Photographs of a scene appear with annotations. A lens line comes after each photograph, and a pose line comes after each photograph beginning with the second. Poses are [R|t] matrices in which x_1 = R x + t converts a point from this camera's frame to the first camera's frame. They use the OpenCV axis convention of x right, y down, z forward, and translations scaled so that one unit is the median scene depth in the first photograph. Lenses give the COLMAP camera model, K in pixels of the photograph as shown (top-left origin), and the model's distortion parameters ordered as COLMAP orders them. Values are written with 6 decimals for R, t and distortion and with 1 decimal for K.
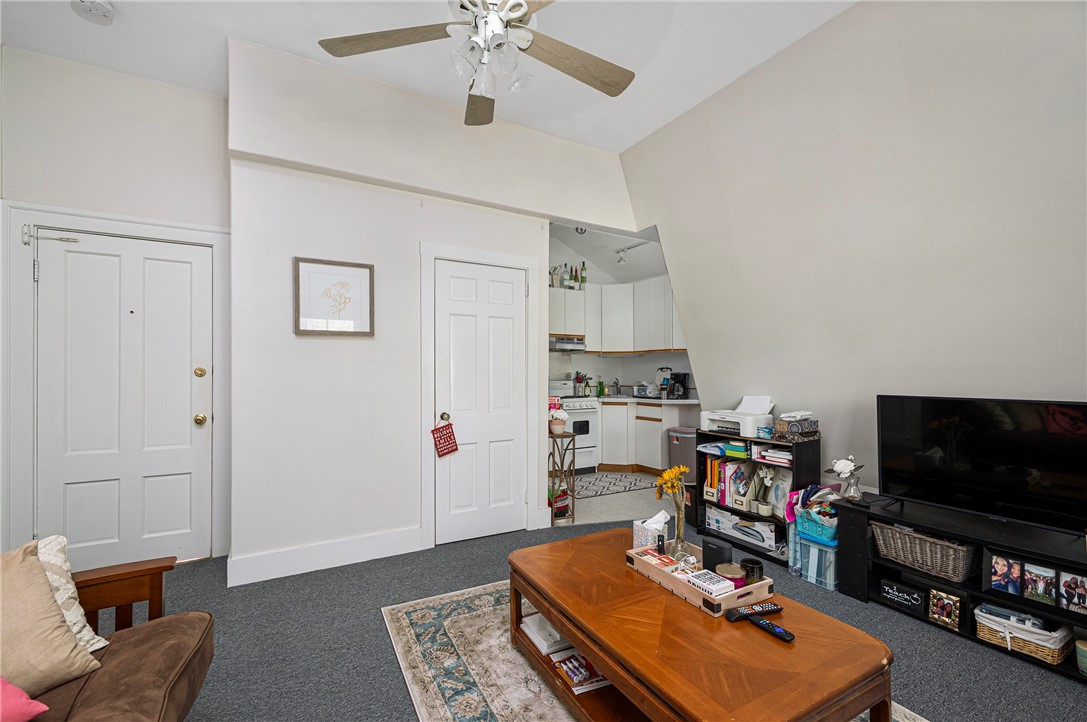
lens RADIAL K [[439.8, 0, 537.3], [0, 439.8, 369.7], [0, 0, 1]] dist [0.003490, 0.000014]
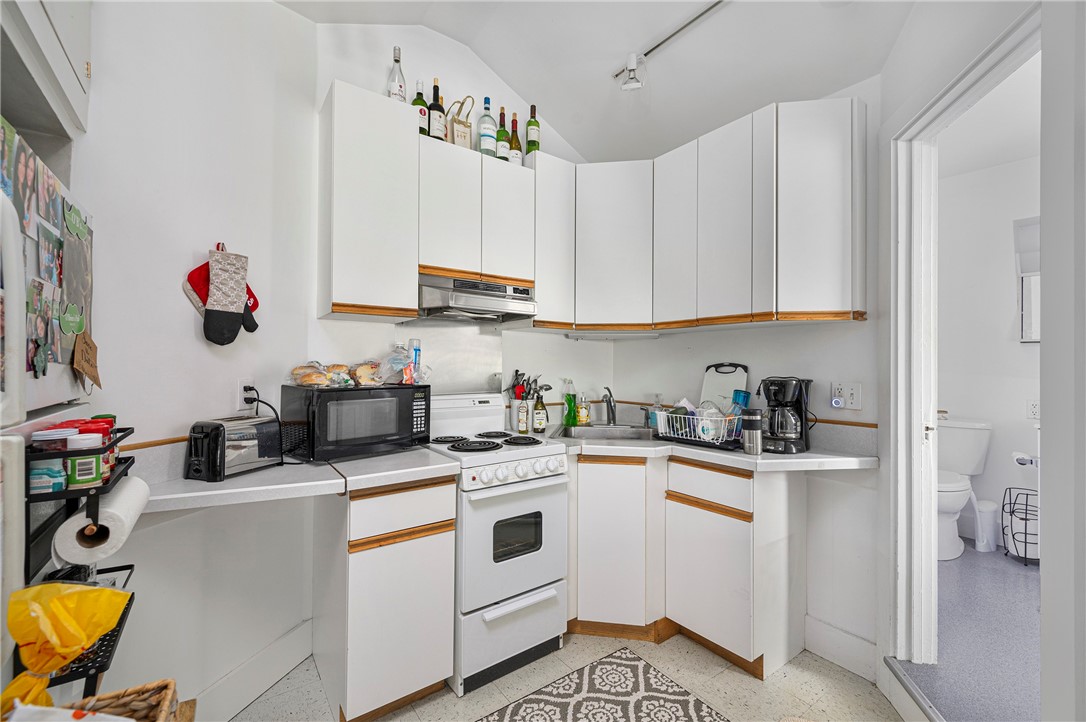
lens RADIAL K [[439.4, 0, 546.5], [0, 439.4, 362.4], [0, 0, 1]] dist [0.003490, 0.000014]
pose [[0.993402, 0.008173, 0.114395, 0.074328], [-0.008049, 0.999966, -0.001541, -0.003554], [-0.114403, 0.000610, 0.993434, 0.604718]]
